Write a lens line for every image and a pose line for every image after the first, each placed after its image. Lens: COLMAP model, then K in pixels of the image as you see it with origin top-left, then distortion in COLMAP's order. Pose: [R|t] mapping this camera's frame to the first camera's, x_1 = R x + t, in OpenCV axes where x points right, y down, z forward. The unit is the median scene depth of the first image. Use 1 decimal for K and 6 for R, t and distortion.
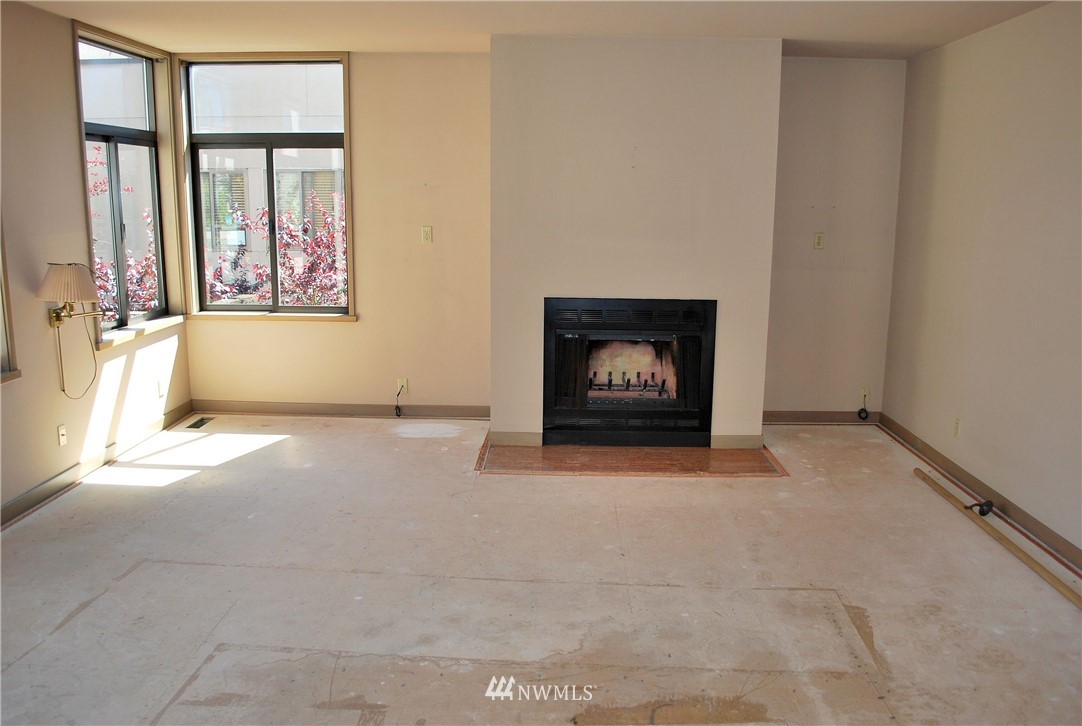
lens RADIAL K [[863.1, 0, 541.4], [0, 863.1, 360.9], [0, 0, 1]] dist [-0.071741, 0.004570]
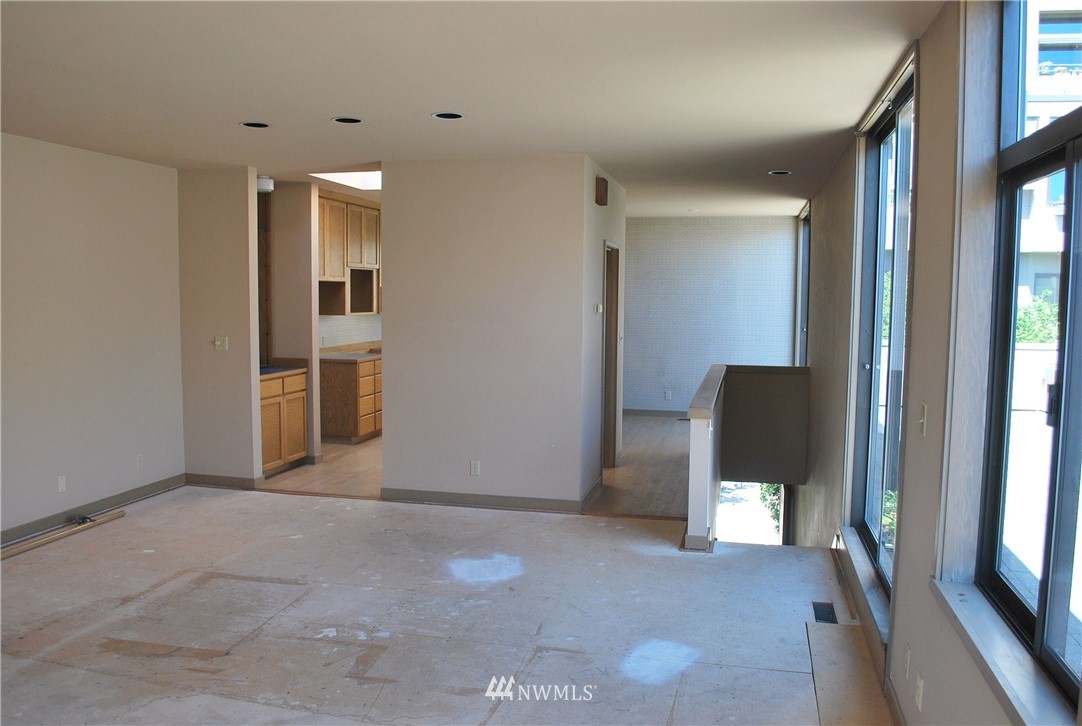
lens RADIAL K [[863.1, 0, 541.6], [0, 863.1, 365.4], [0, 0, 1]] dist [-0.071741, 0.004570]
pose [[-0.978031, -0.031400, 0.206080, -0.669675], [0.026245, 0.962175, 0.271164, -0.366715], [-0.206800, 0.270616, -0.940213, 1.862267]]
